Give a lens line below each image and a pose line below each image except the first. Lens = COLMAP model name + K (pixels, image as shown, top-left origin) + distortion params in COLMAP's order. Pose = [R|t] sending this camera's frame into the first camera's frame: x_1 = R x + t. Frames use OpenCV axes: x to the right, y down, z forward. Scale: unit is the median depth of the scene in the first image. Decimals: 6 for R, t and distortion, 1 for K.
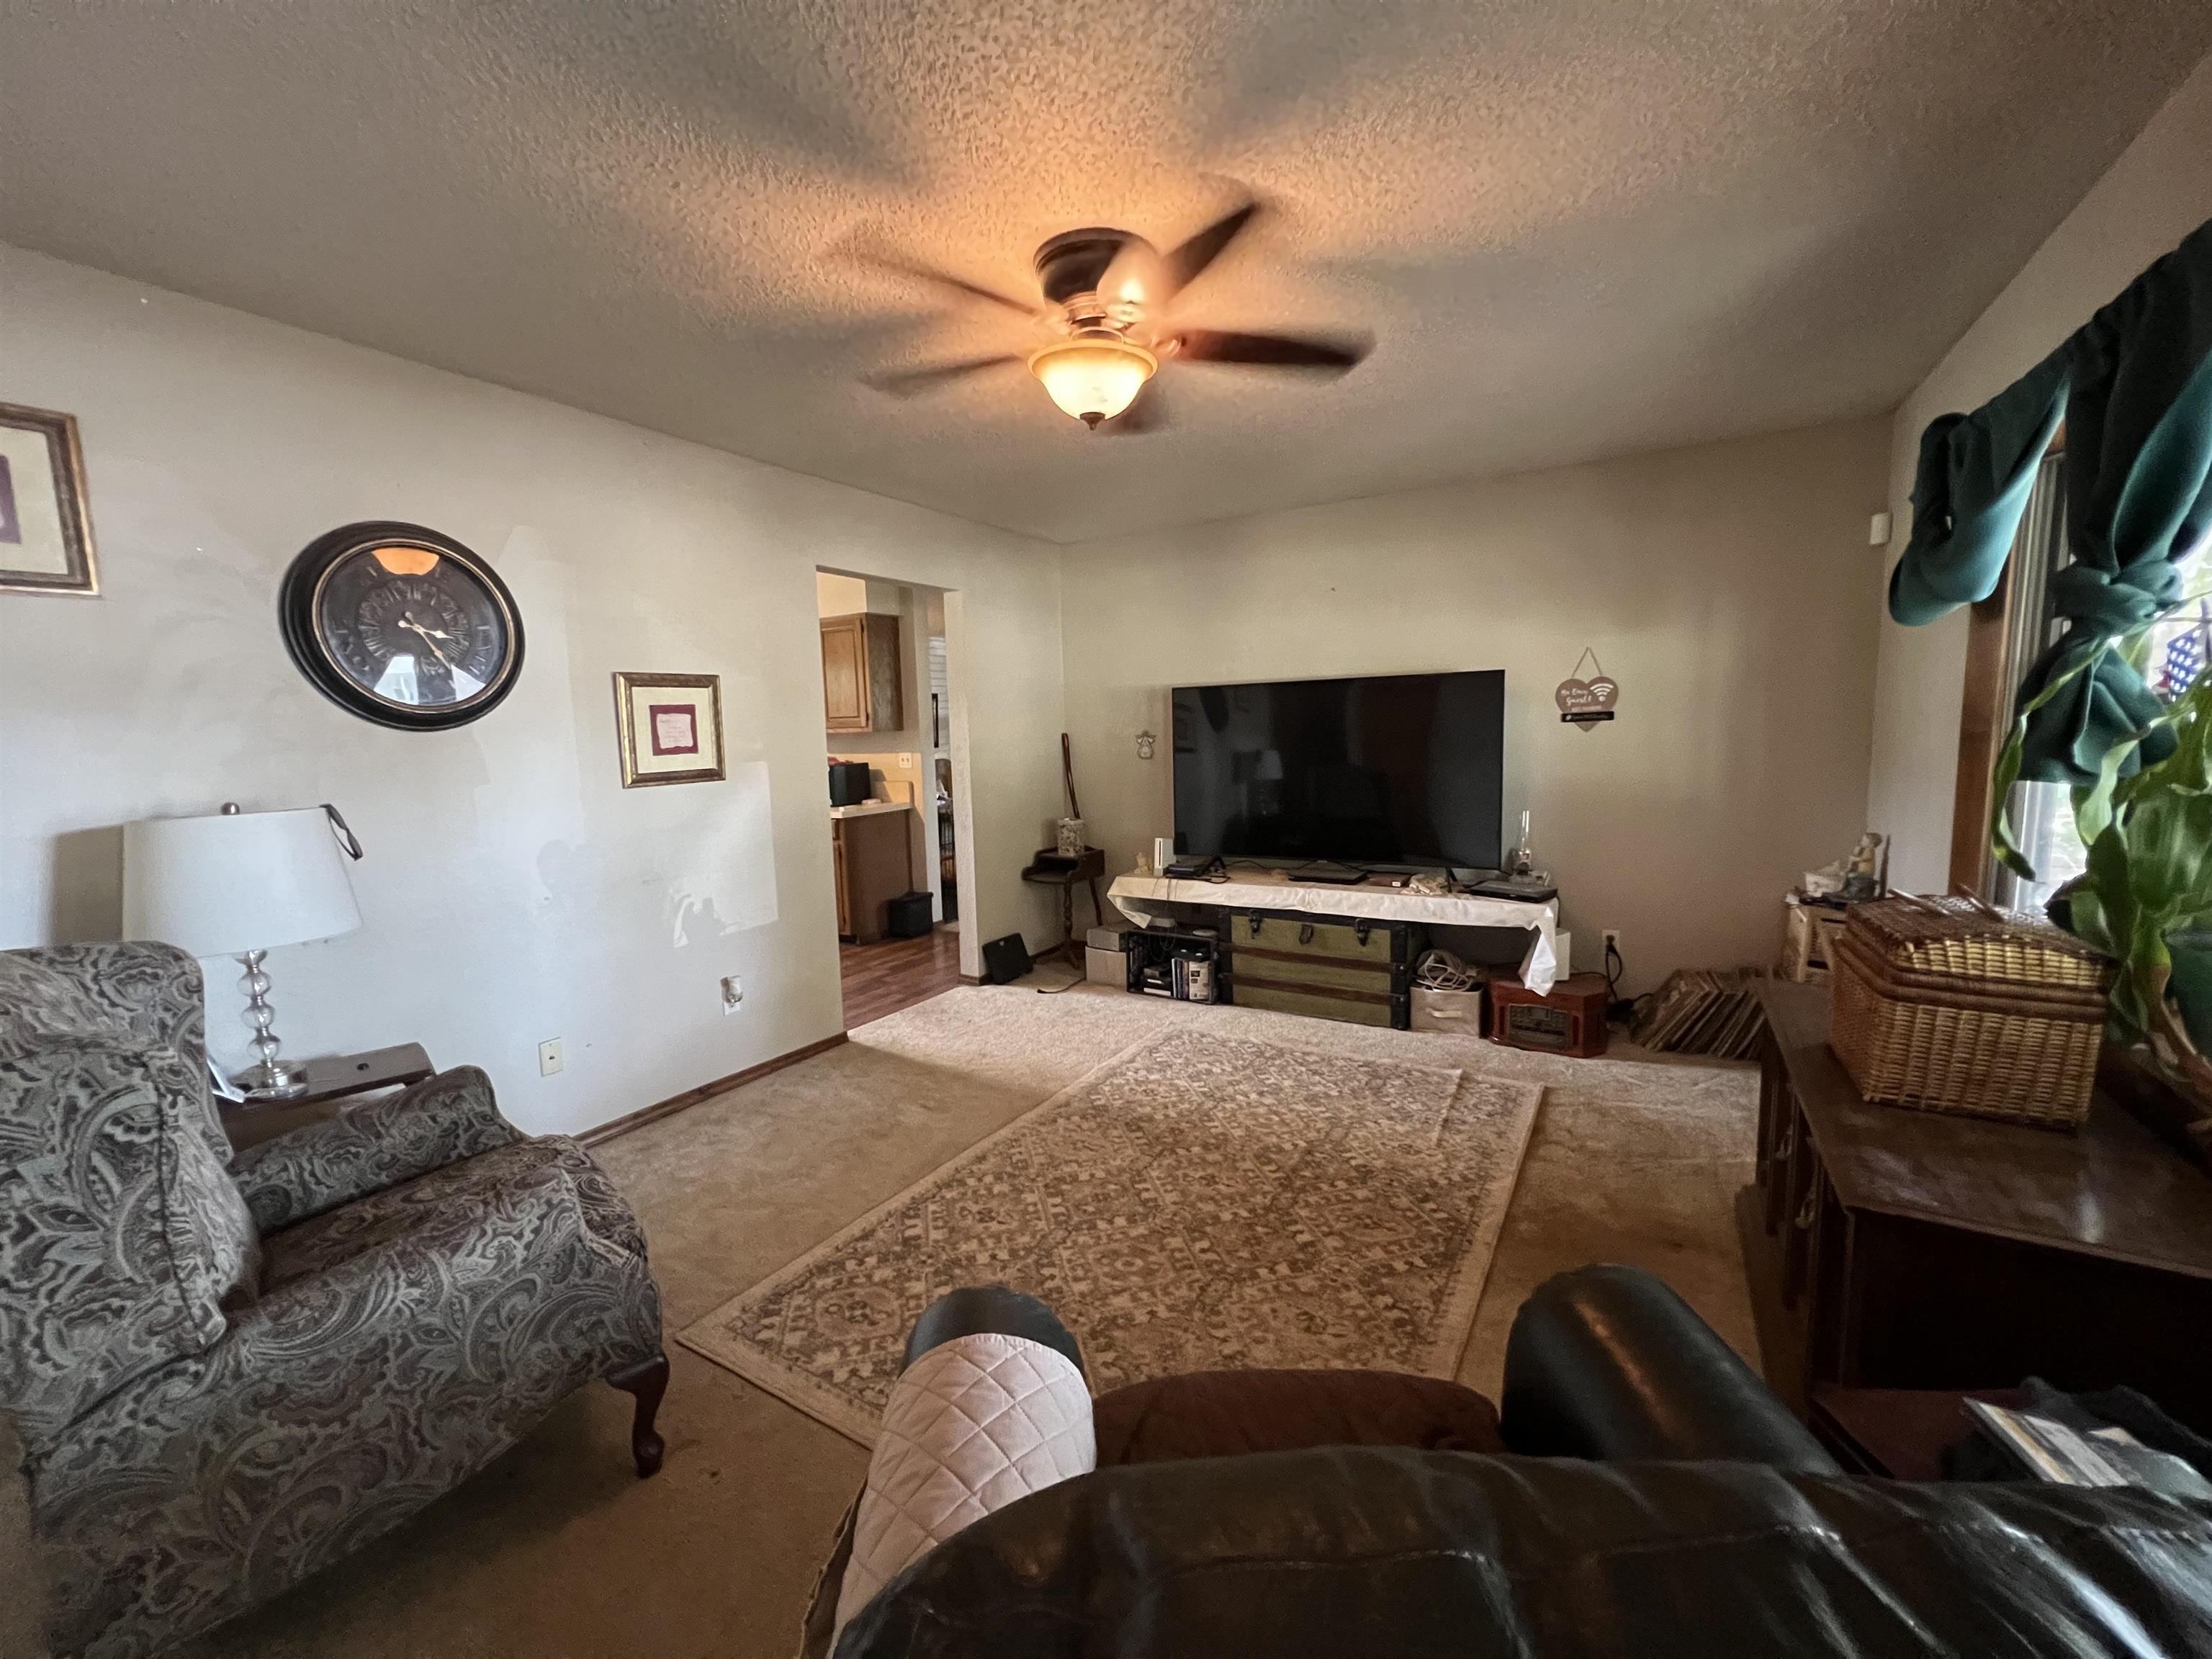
lens RADIAL K [[883.2, 0, 1101.0], [0, 883.2, 829.9], [0, 0, 1]] dist [0.000934, 0.000057]
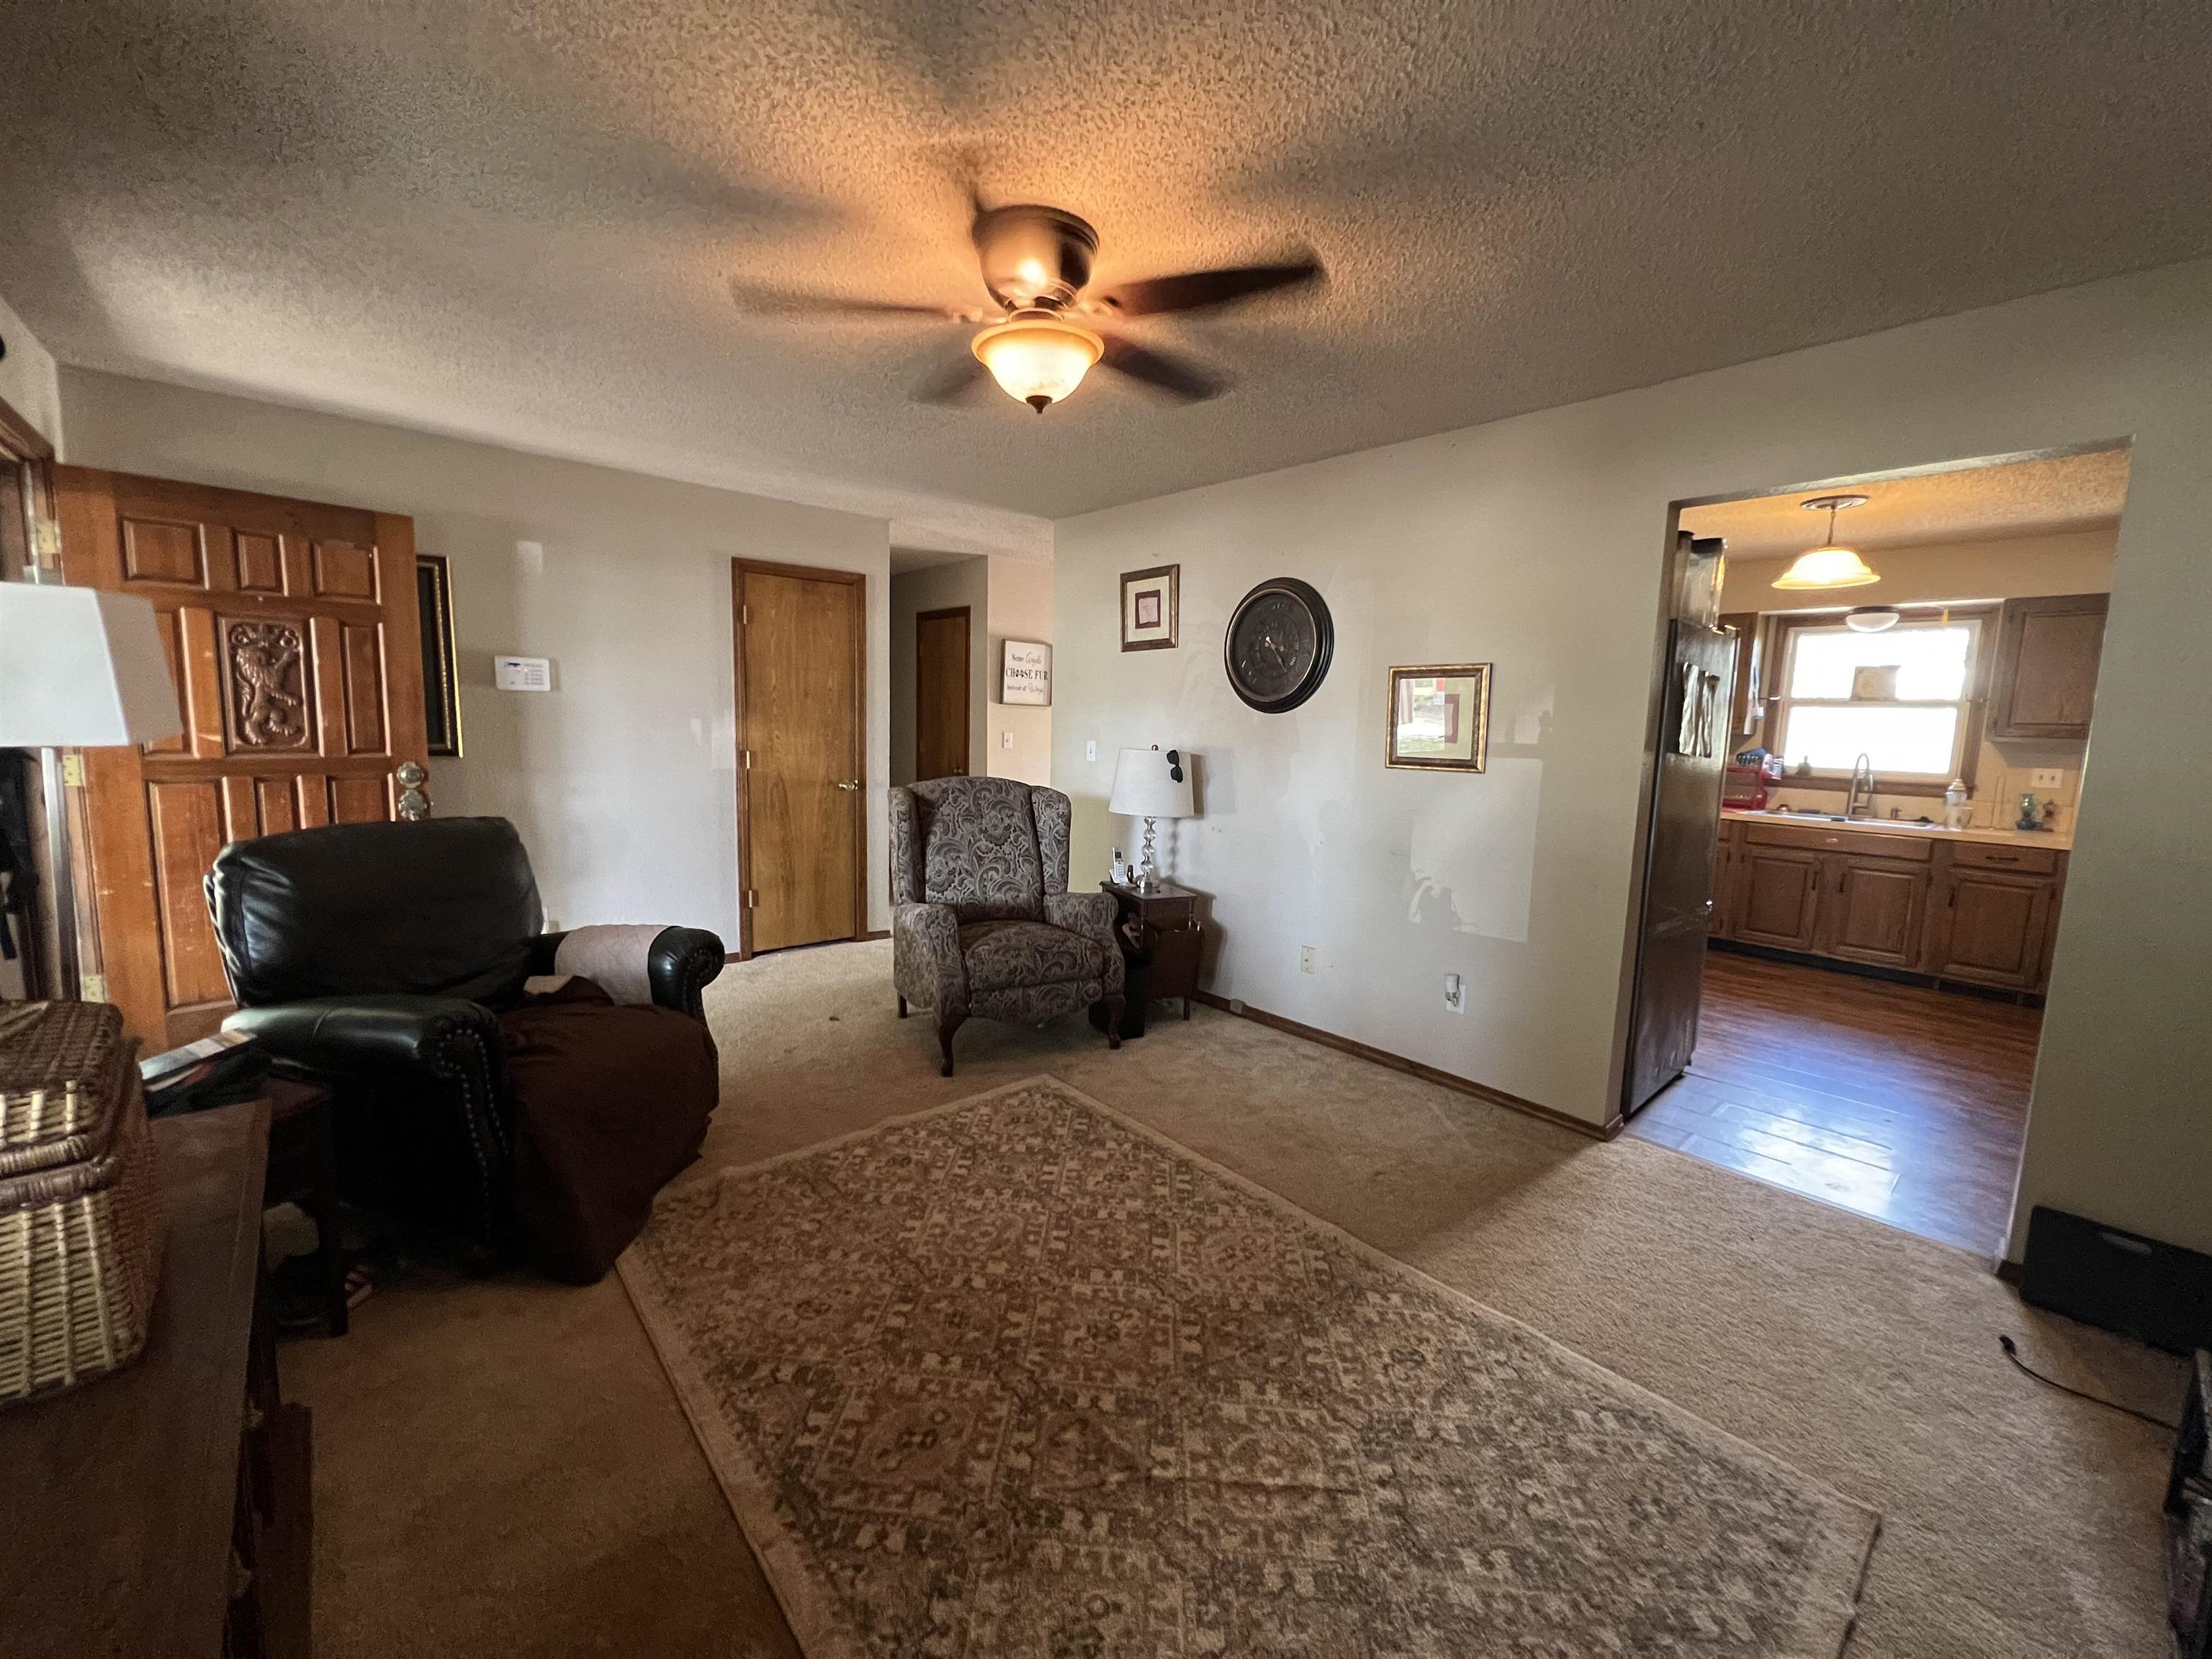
lens RADIAL K [[883.2, 0, 1100.1], [0, 883.2, 825.1], [0, 0, 1]] dist [0.000934, 0.000057]
pose [[-0.294199, 0.134933, -0.946171, 0.737315], [-0.132689, 0.974630, 0.180249, -0.145792], [0.946489, 0.178576, -0.268831, 1.073570]]
